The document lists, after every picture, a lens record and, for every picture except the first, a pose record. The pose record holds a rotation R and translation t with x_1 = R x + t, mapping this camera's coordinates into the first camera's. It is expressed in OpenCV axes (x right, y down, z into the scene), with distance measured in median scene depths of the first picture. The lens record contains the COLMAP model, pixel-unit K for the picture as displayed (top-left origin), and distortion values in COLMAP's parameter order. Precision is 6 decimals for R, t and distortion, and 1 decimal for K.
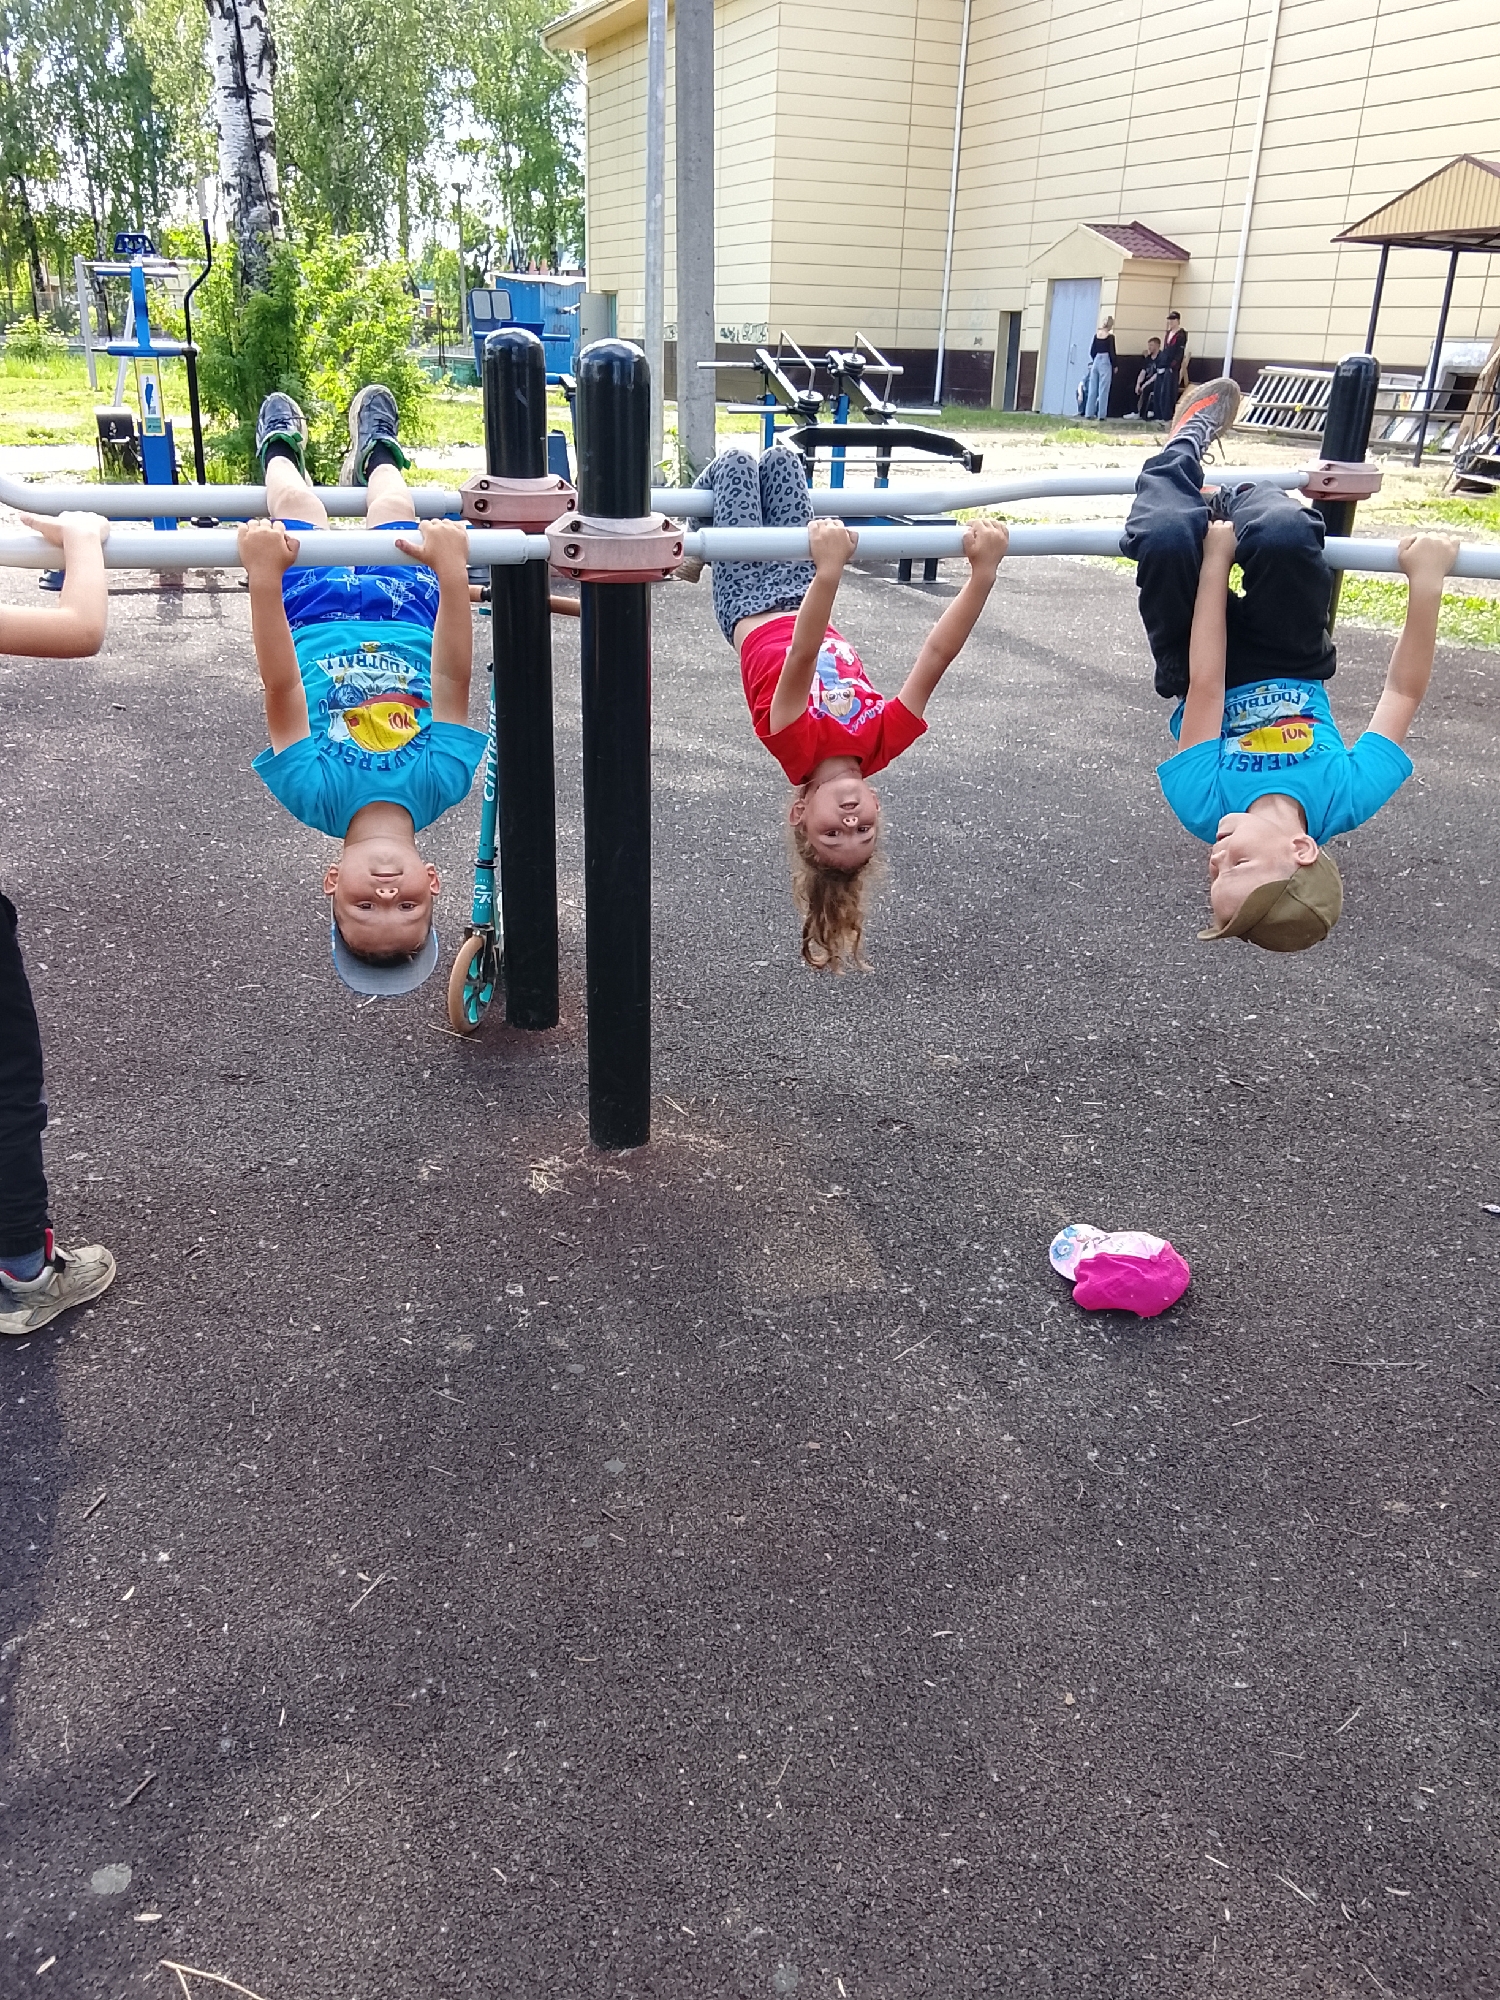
lens RADIAL K [[1534.8, 0, 698.4], [0, 1534.8, 1033.8], [0, 0, 1]] dist [0.062349, -0.096413]
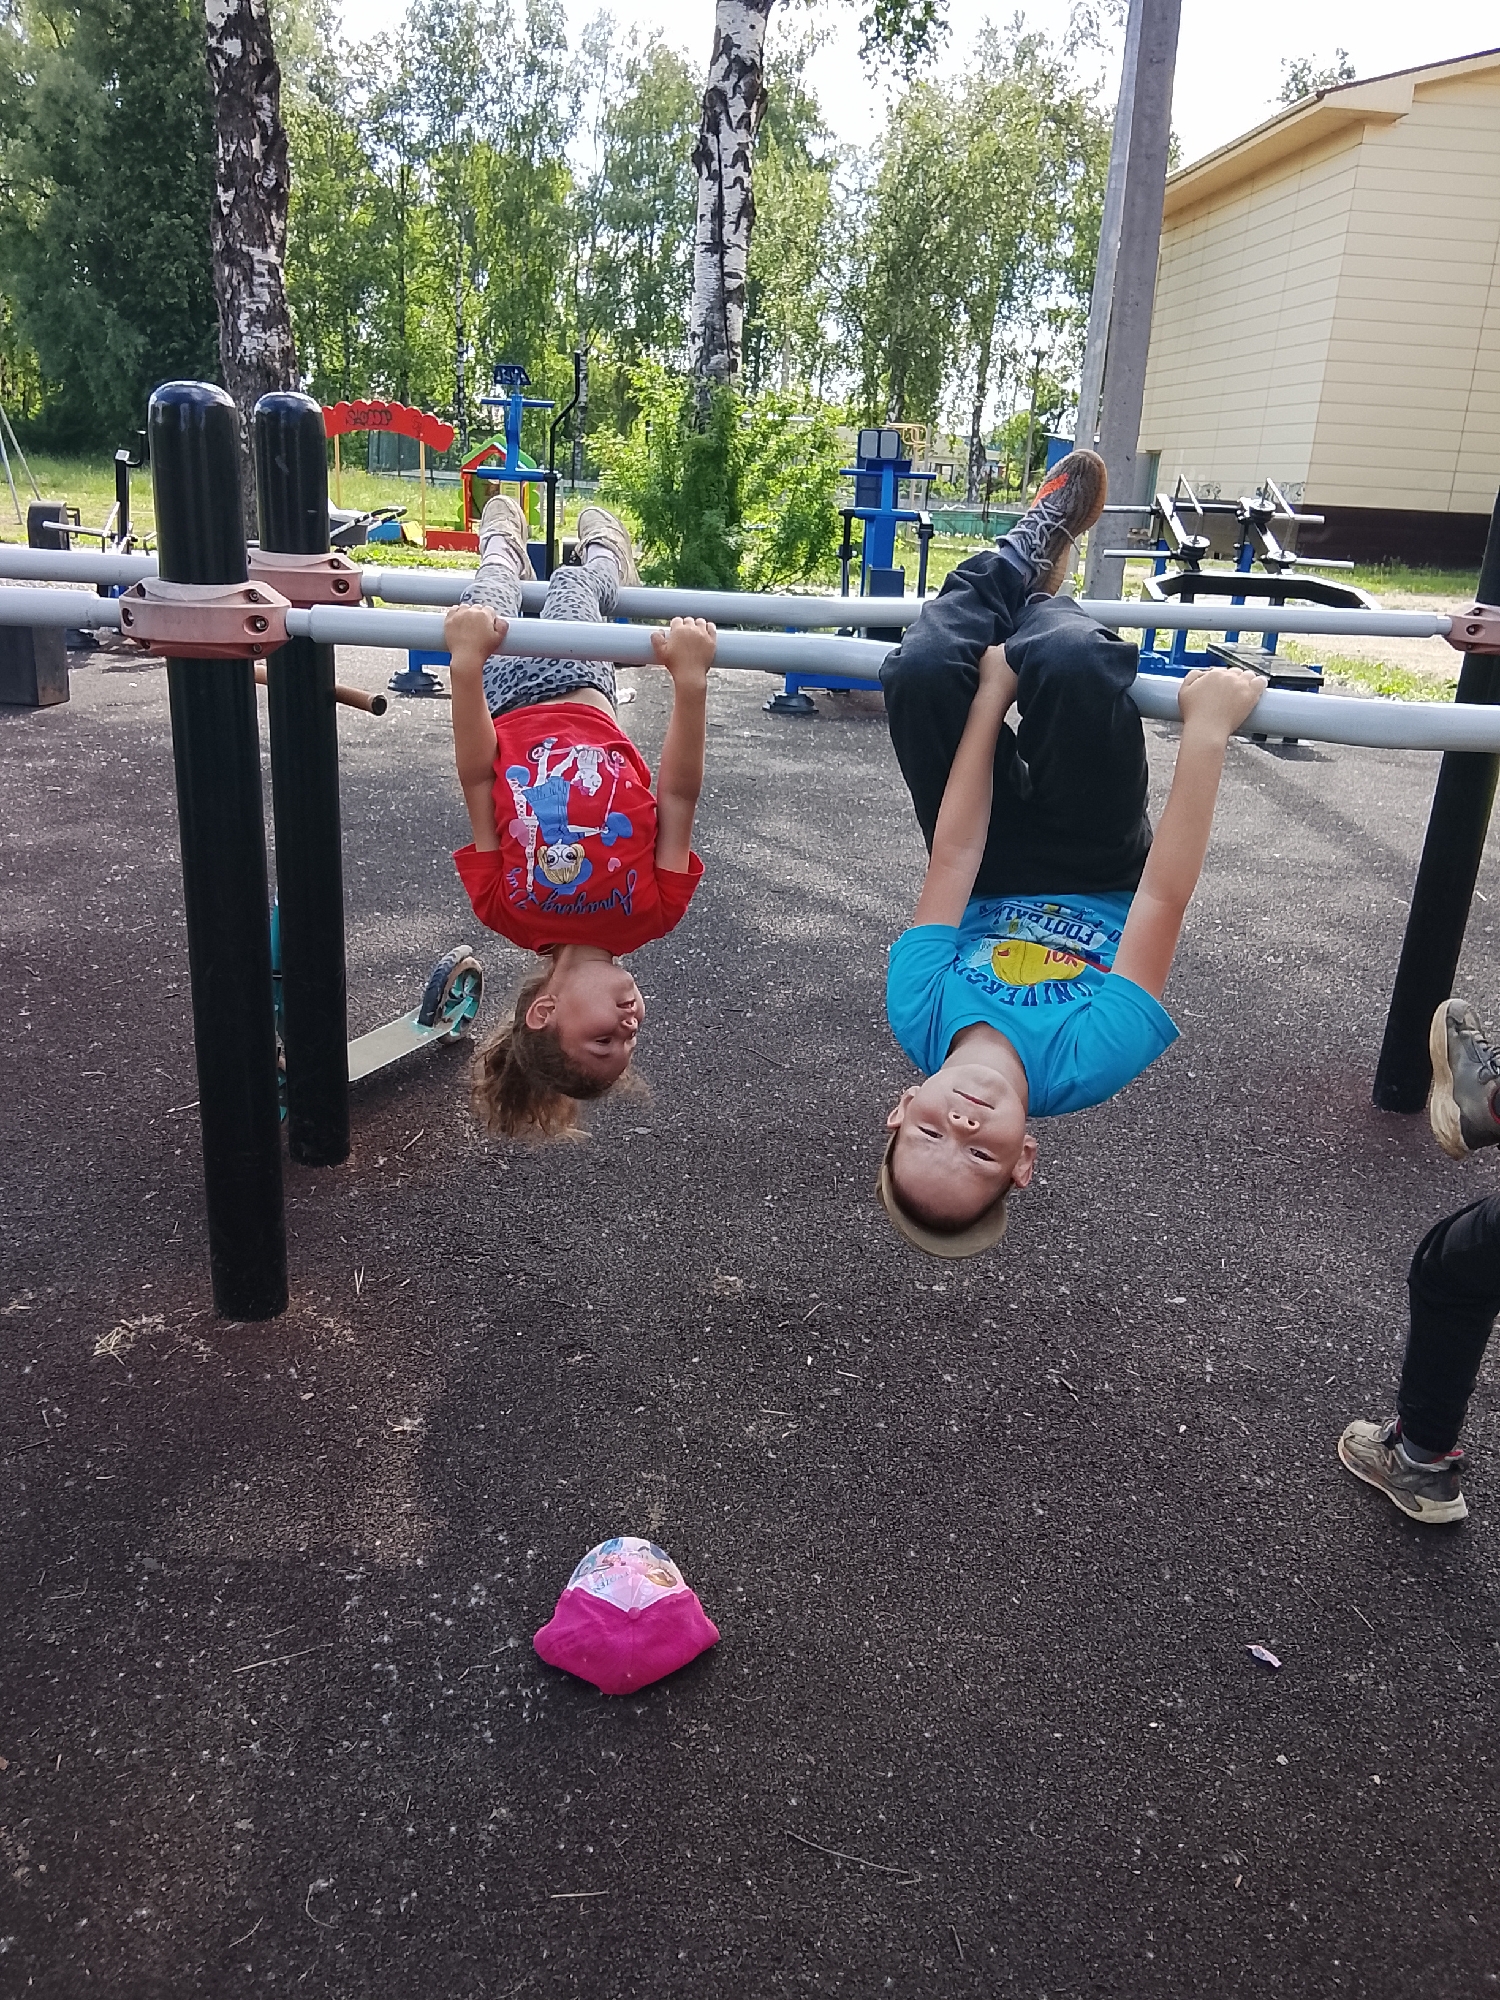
lens RADIAL K [[1534.8, 0, 698.4], [0, 1534.8, 1033.8], [0, 0, 1]] dist [0.062349, -0.096413]
pose [[0.944162, 0.132822, -0.301525, 0.181163], [-0.158369, 0.985443, -0.061811, -0.028970], [0.288926, 0.106112, 0.951453, 0.105827]]
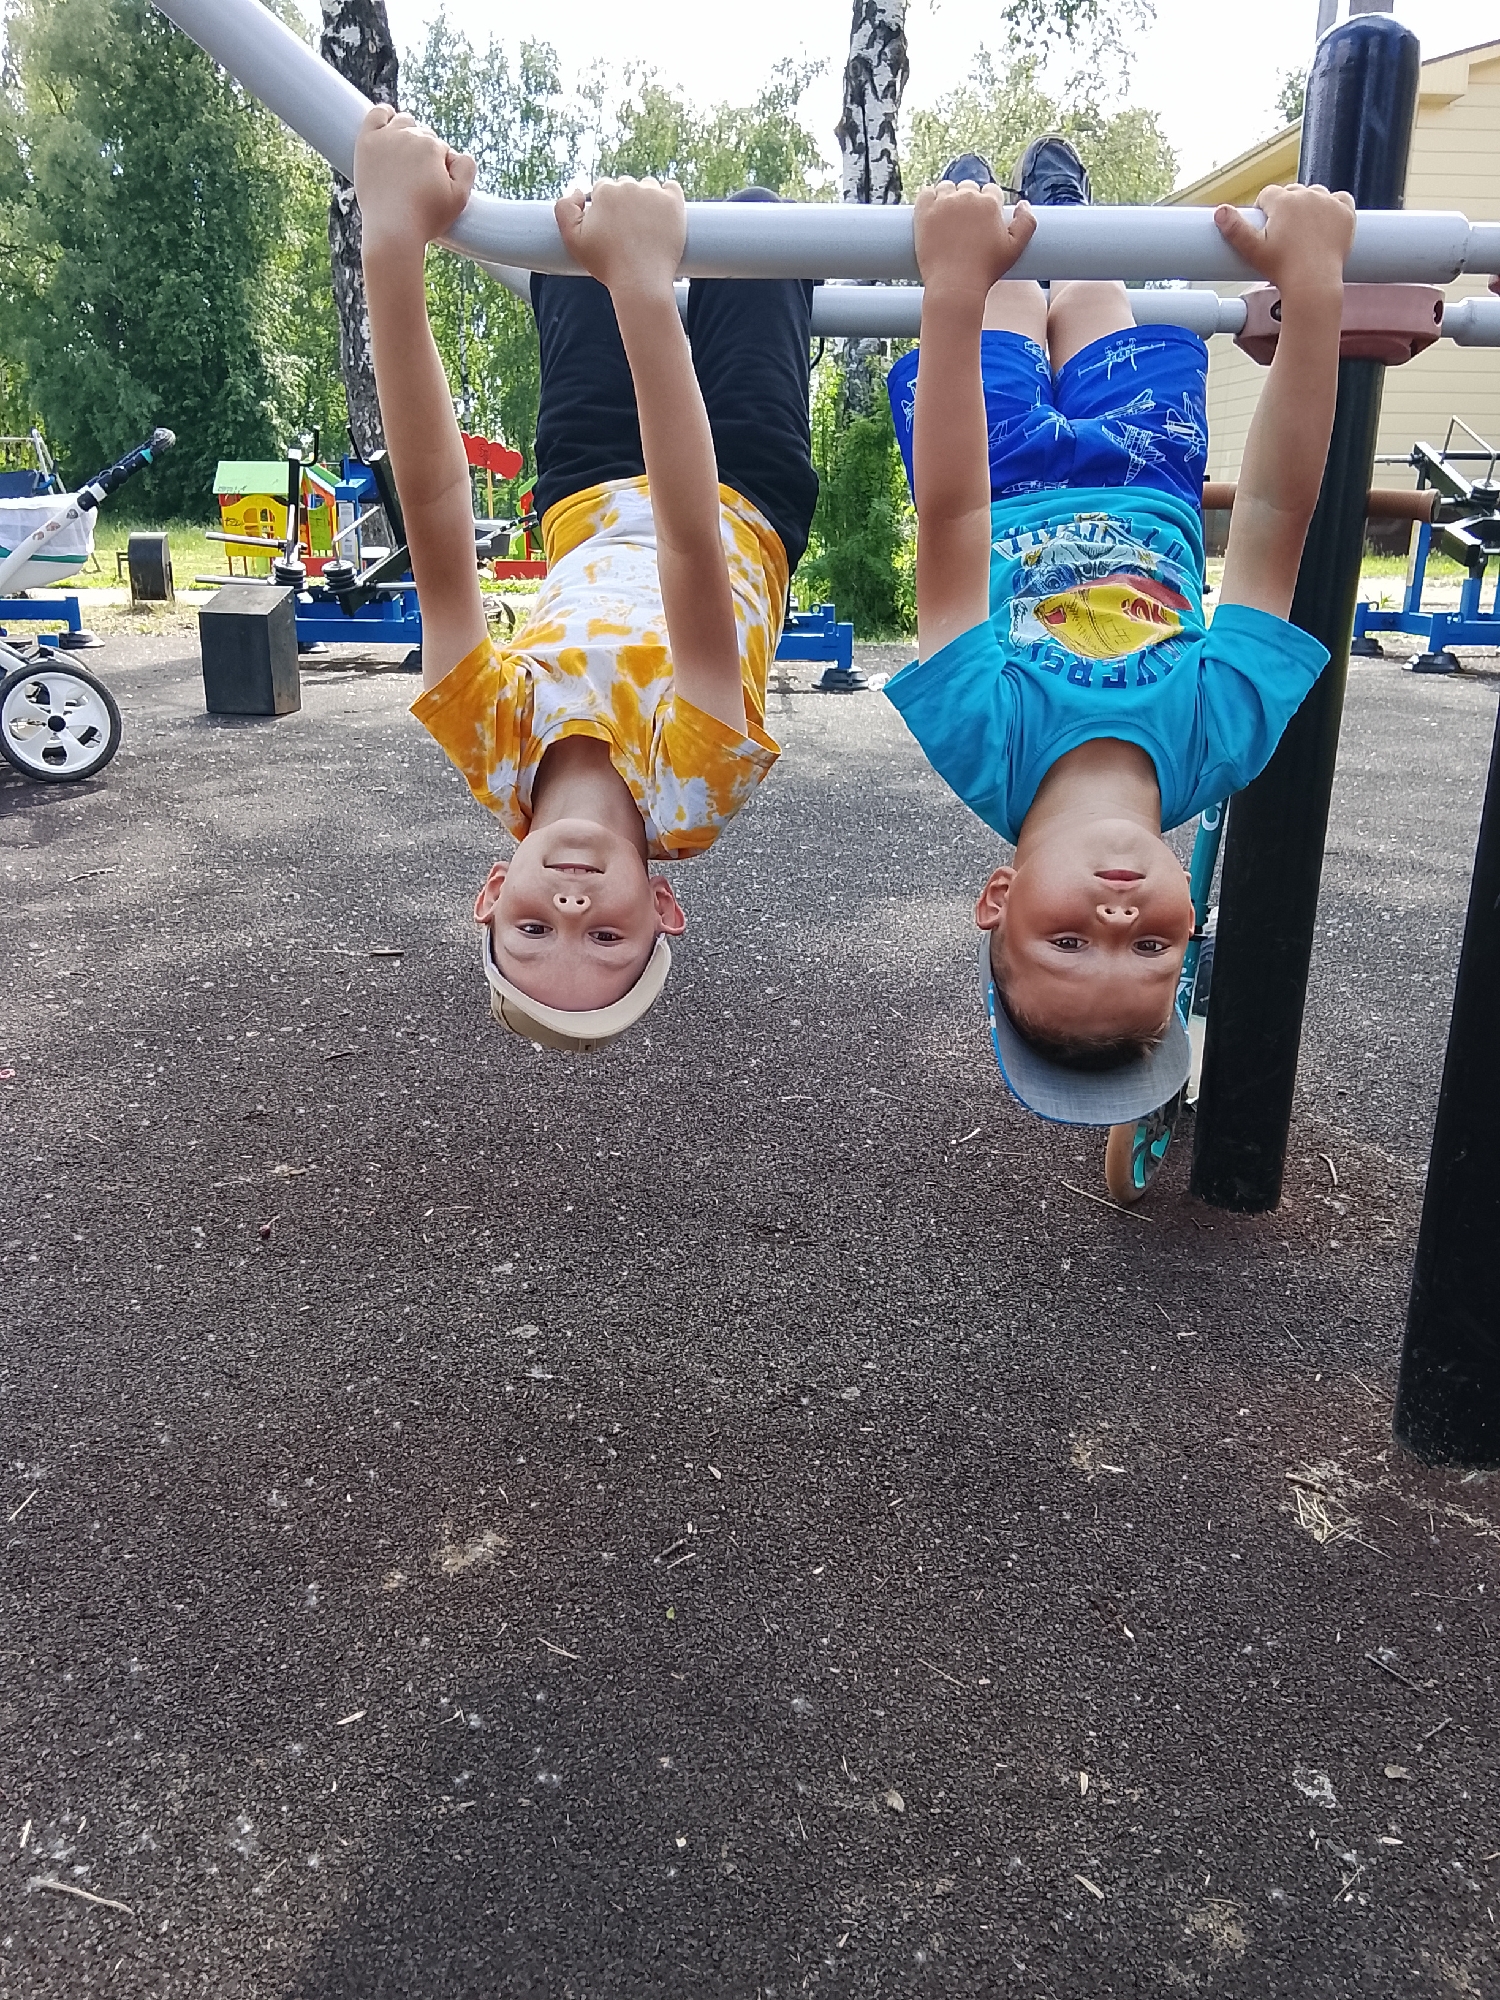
lens RADIAL K [[1531.7, 0, 727.3], [0, 1531.7, 1035.5], [0, 0, 1]] dist [0.099665, -0.144703]
pose [[0.948054, 0.083683, -0.306906, -0.059168], [-0.113596, 0.990227, -0.080905, 0.000487], [0.297136, 0.111565, 0.948295, 0.175671]]
